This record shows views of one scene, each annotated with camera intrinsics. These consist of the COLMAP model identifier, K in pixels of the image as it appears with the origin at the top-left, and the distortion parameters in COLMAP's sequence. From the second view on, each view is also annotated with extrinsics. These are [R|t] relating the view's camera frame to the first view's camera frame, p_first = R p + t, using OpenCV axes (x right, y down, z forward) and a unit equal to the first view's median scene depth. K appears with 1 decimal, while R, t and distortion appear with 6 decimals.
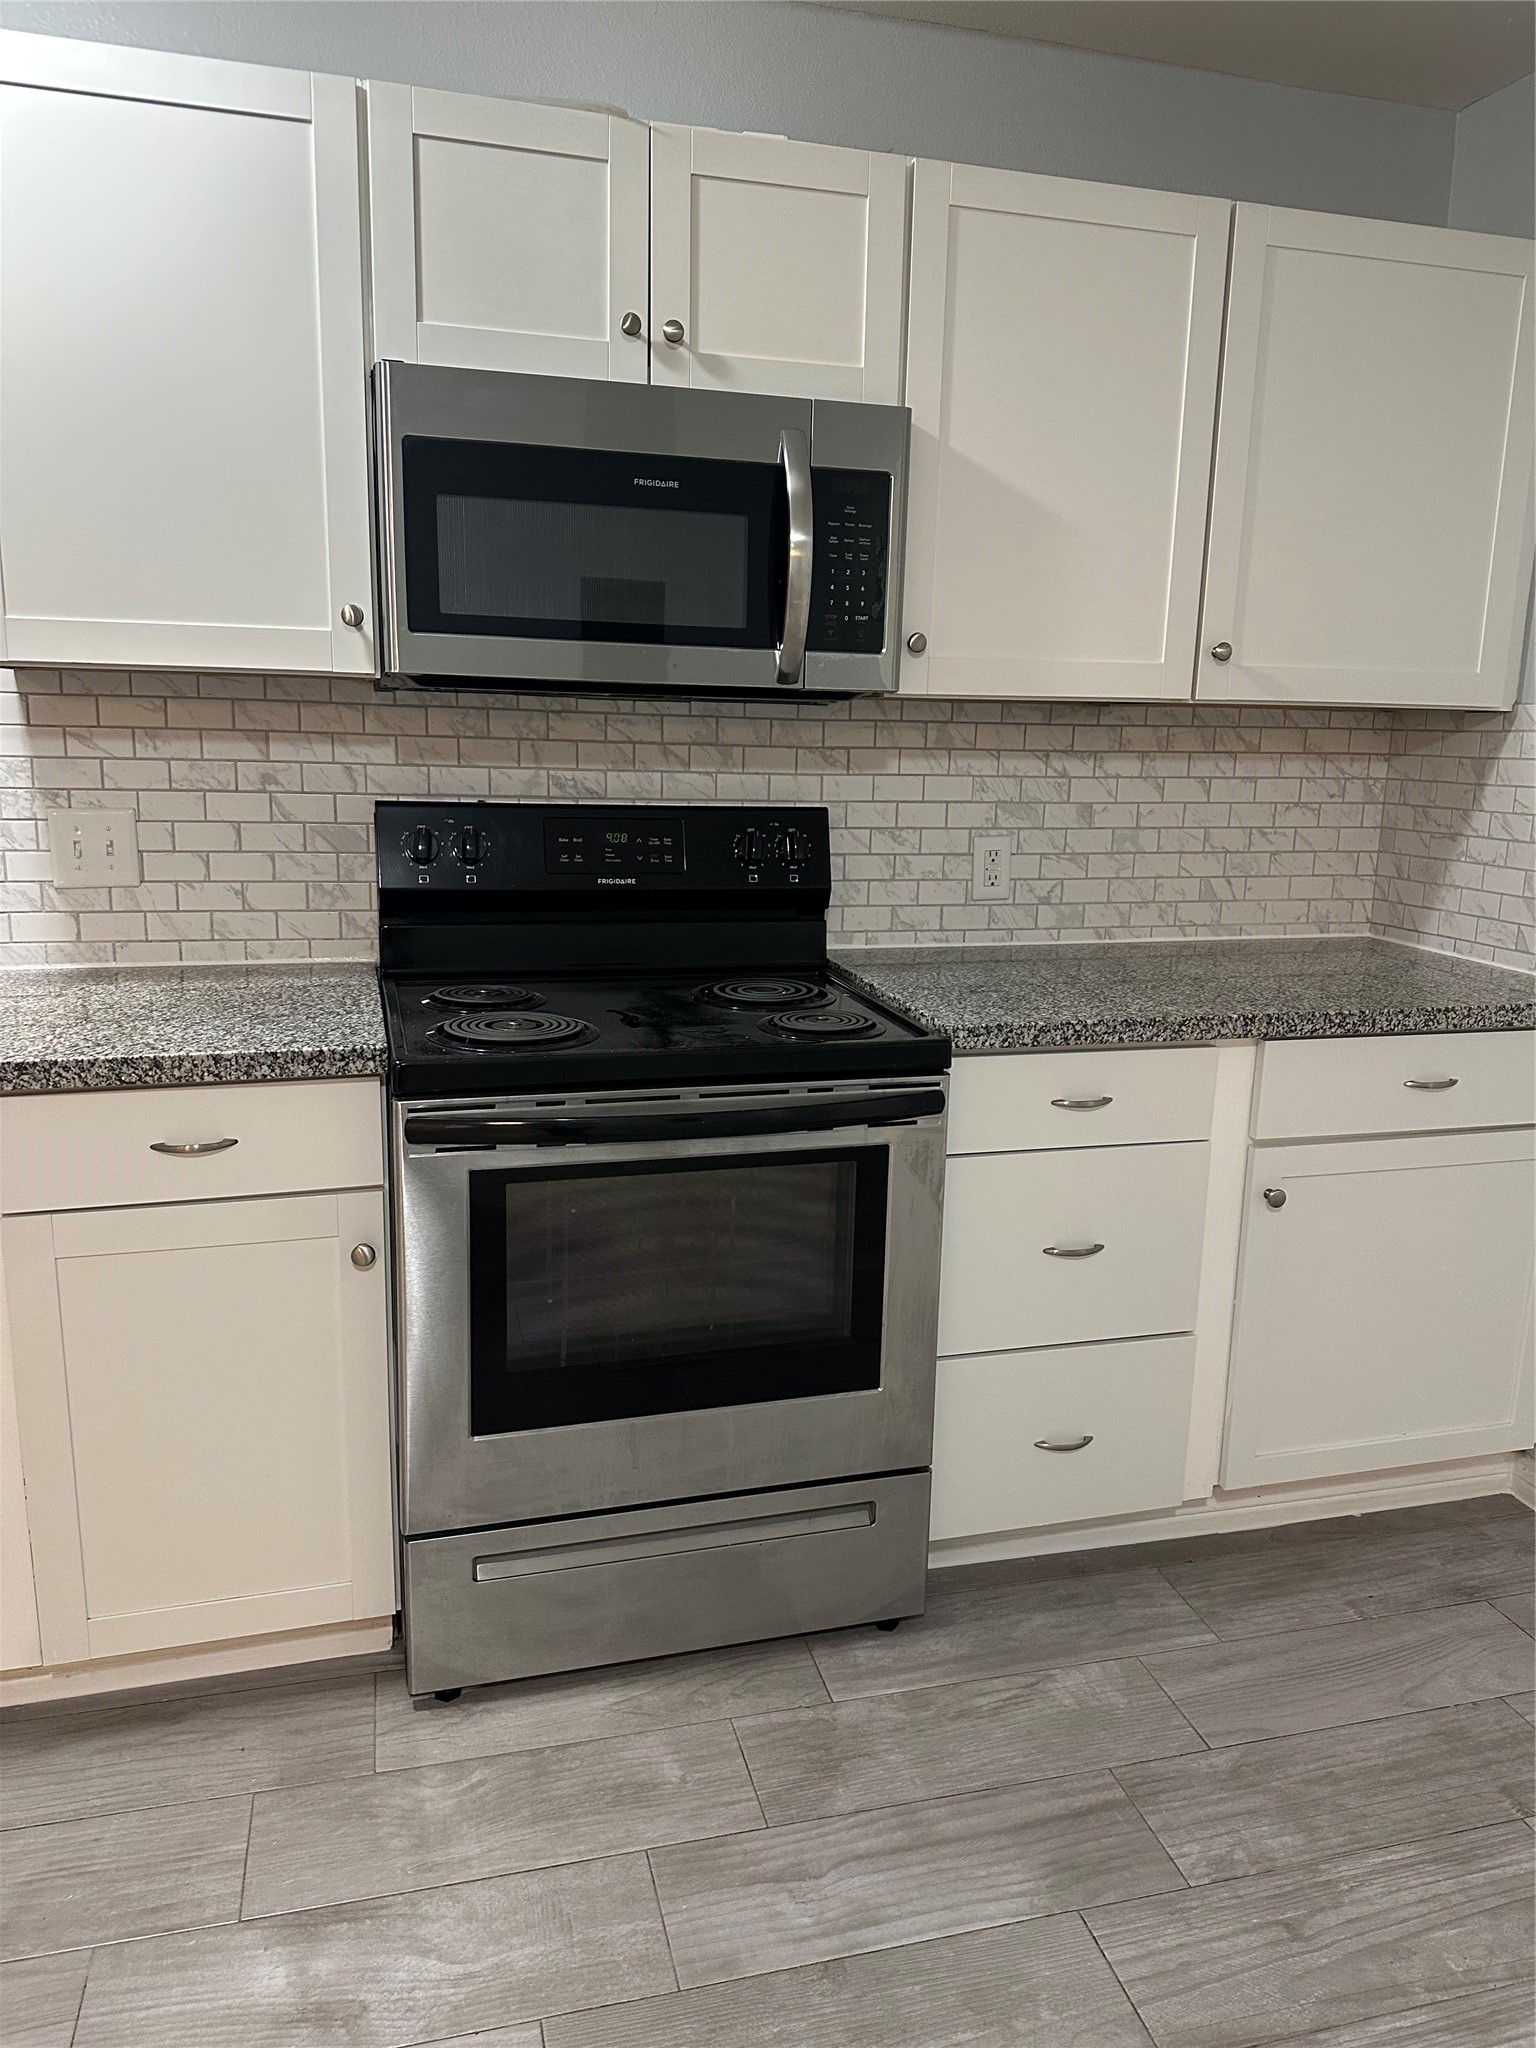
lens RADIAL K [[1425.7, 0, 770.3], [0, 1425.7, 1015.4], [0, 0, 1]] dist [0.108374, -0.145833]
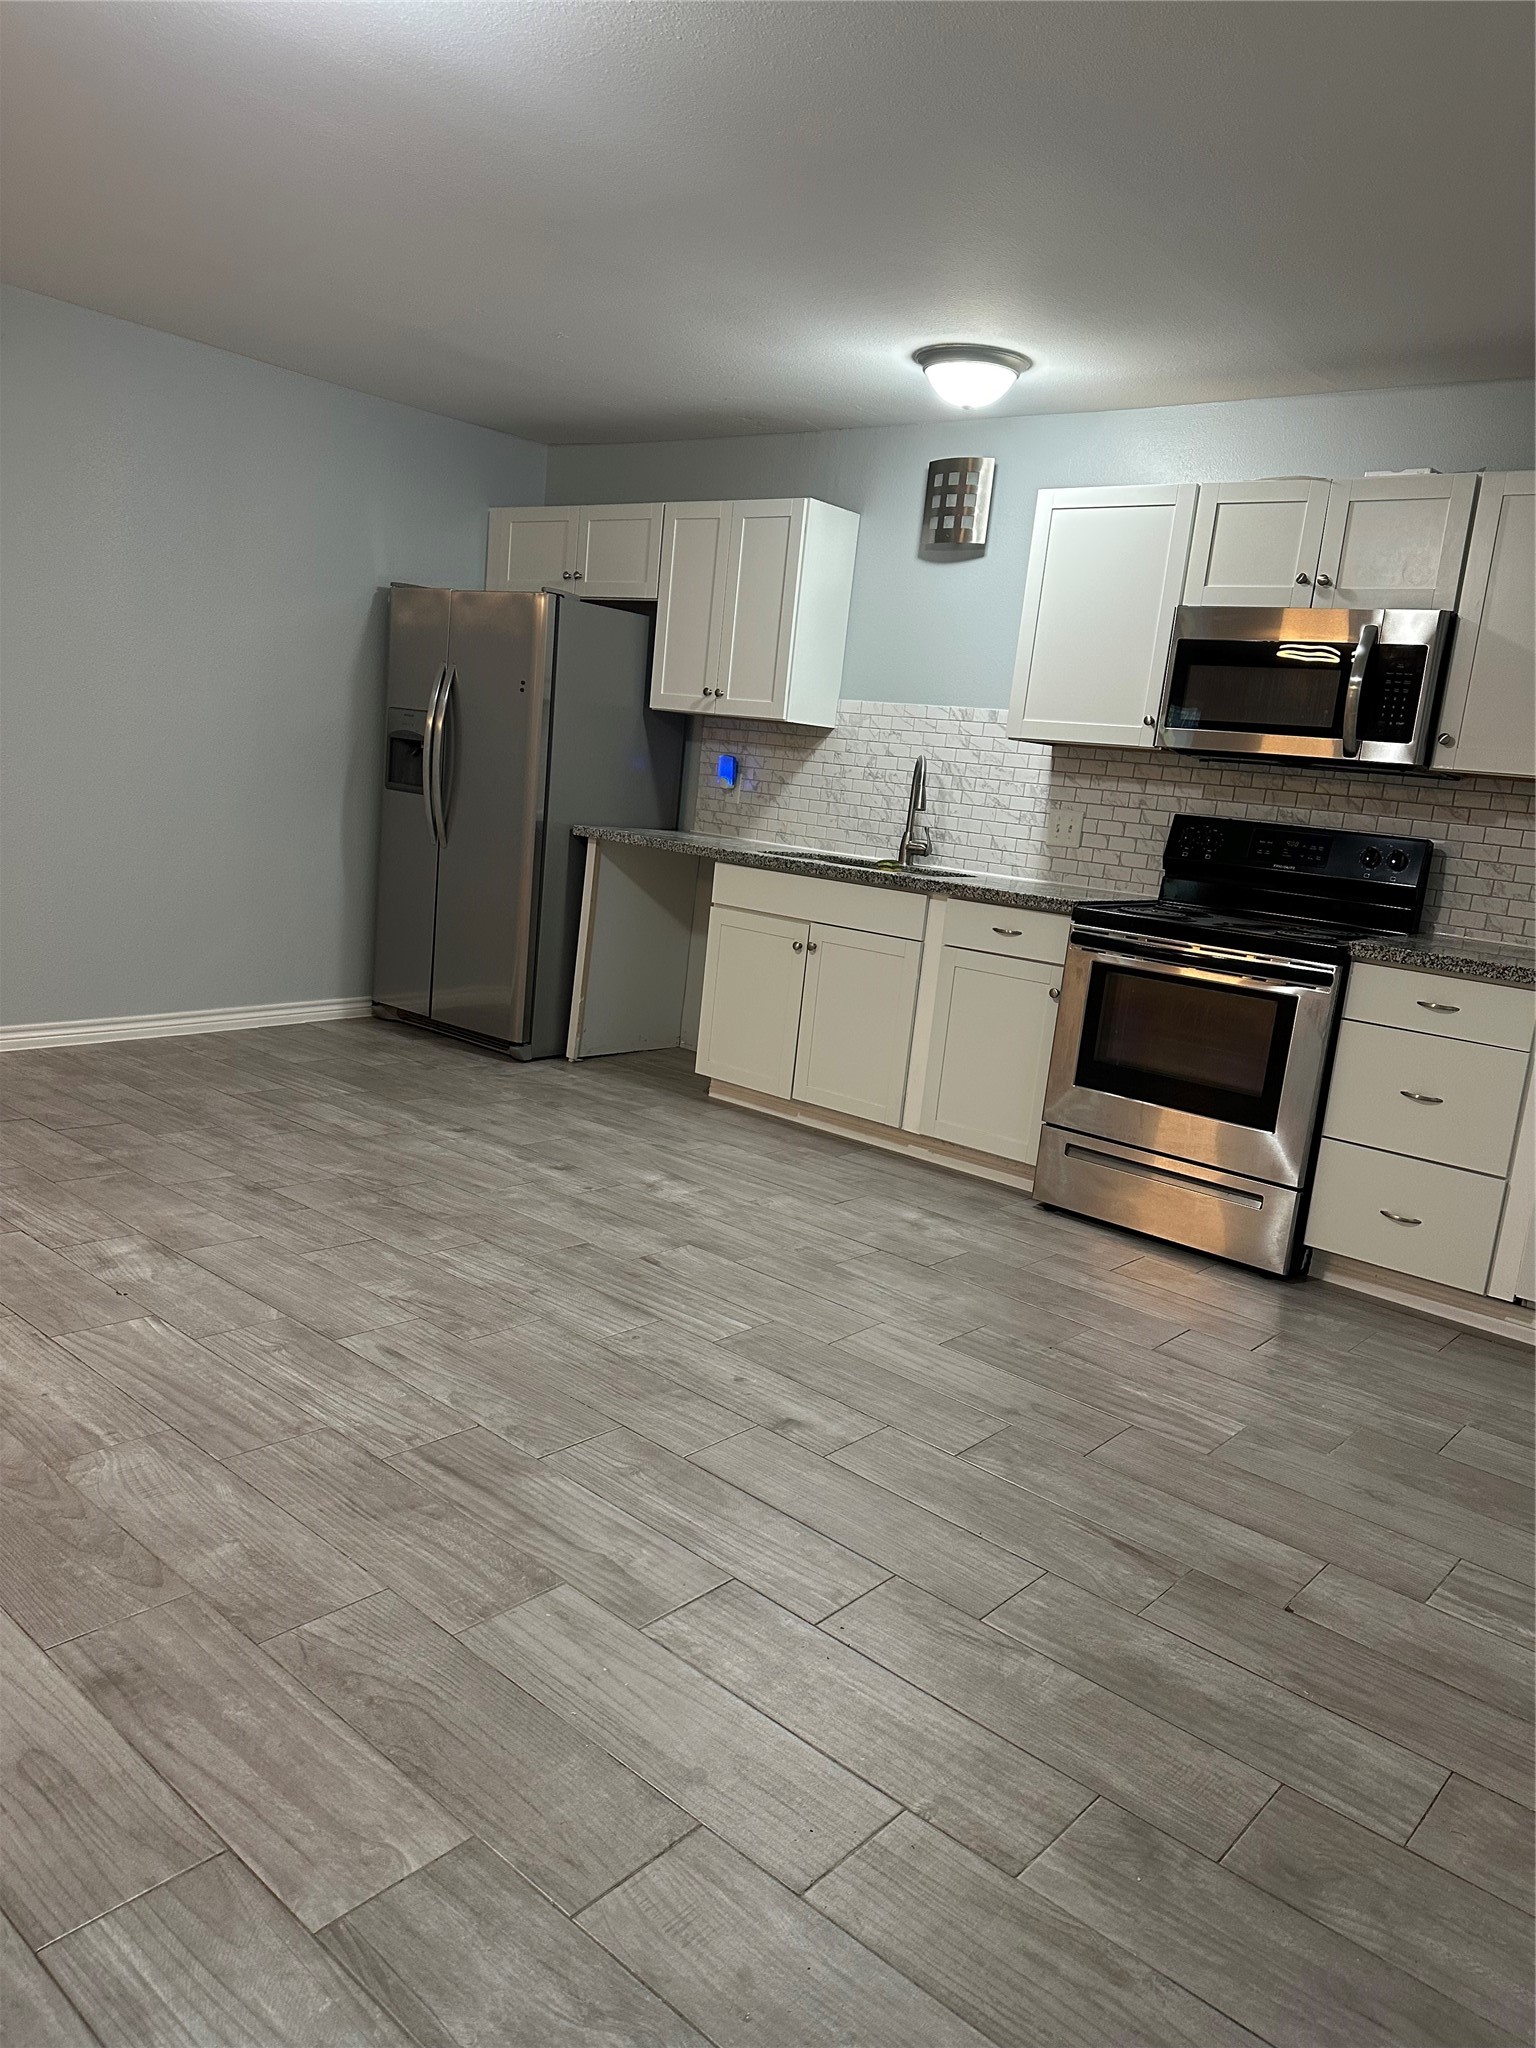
lens RADIAL K [[1431.8, 0, 769.5], [0, 1431.8, 1029.9], [0, 0, 1]] dist [0.177659, -0.324790]
pose [[0.567098, 0.181993, -0.803292, 1.103440], [-0.251991, 0.966854, 0.041152, 0.203285], [0.784156, 0.179085, 0.594162, -0.592828]]
